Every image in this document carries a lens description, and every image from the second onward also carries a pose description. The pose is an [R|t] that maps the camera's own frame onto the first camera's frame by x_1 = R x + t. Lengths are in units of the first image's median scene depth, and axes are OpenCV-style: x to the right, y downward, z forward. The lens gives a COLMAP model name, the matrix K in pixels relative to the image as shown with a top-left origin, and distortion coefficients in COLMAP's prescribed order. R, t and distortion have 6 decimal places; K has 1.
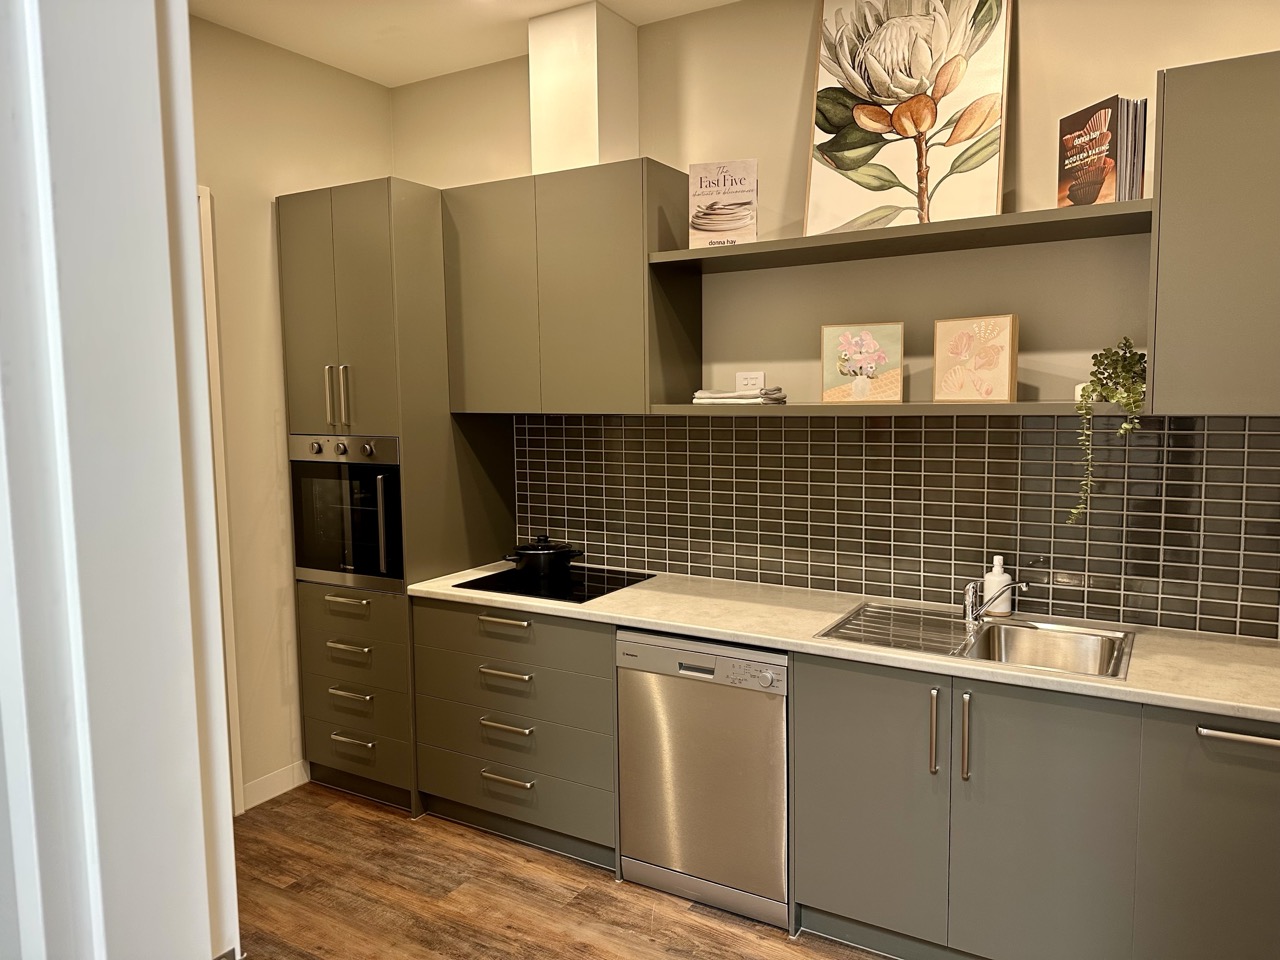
lens RADIAL K [[901.1, 0, 640.0], [0, 901.1, 480.0], [0, 0, 1]] dist [0.082569, -0.089567]
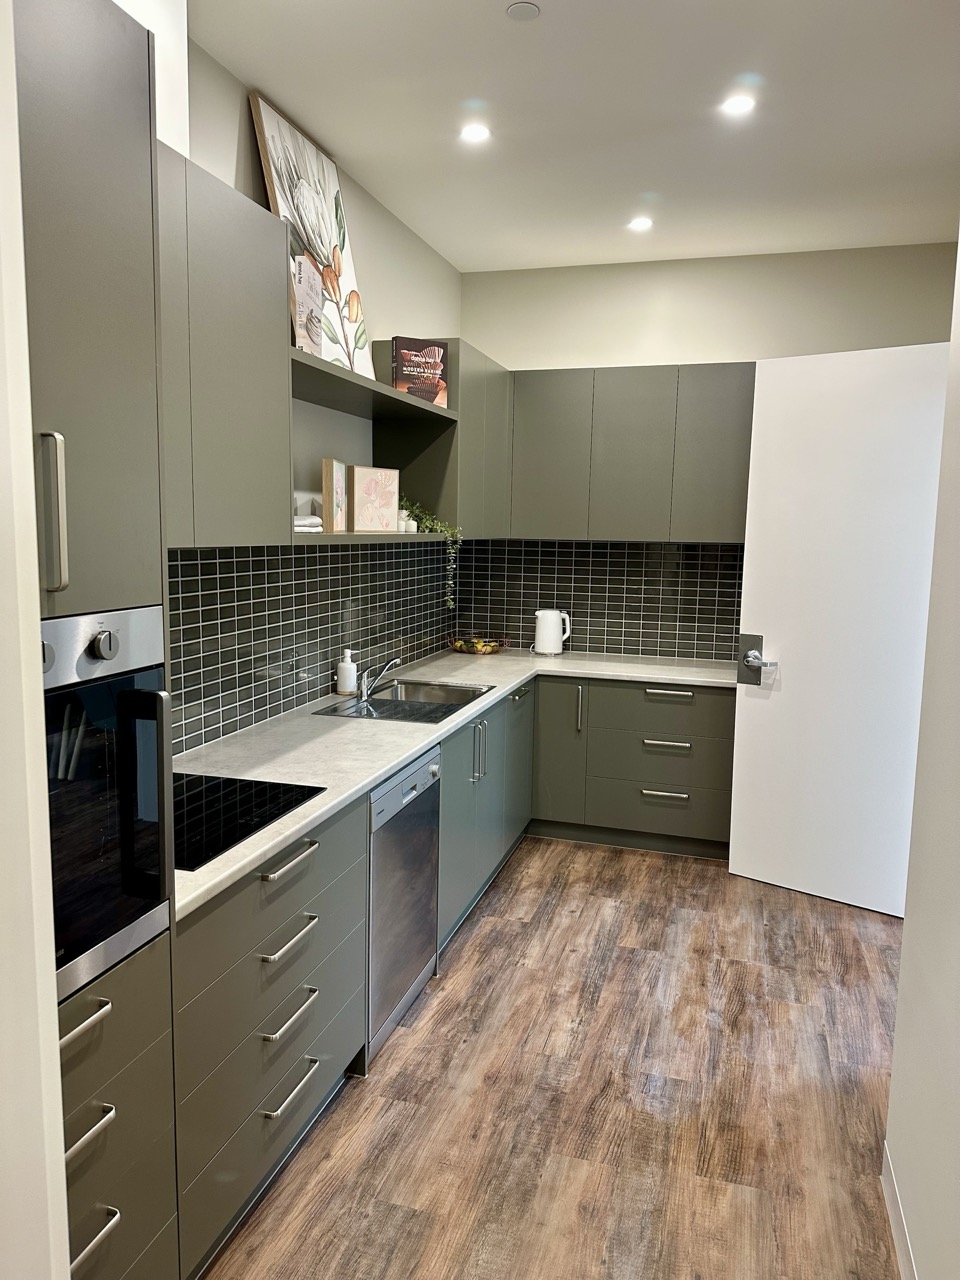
lens RADIAL K [[901.1, 0, 480.6], [0, 901.1, 650.8], [0, 0, 1]] dist [0.082569, -0.089567]
pose [[-0.246299, -0.125210, 0.961072, -0.905092], [0.081121, 0.985477, 0.149178, -0.094146], [-0.965793, 0.114706, -0.232565, 1.120967]]
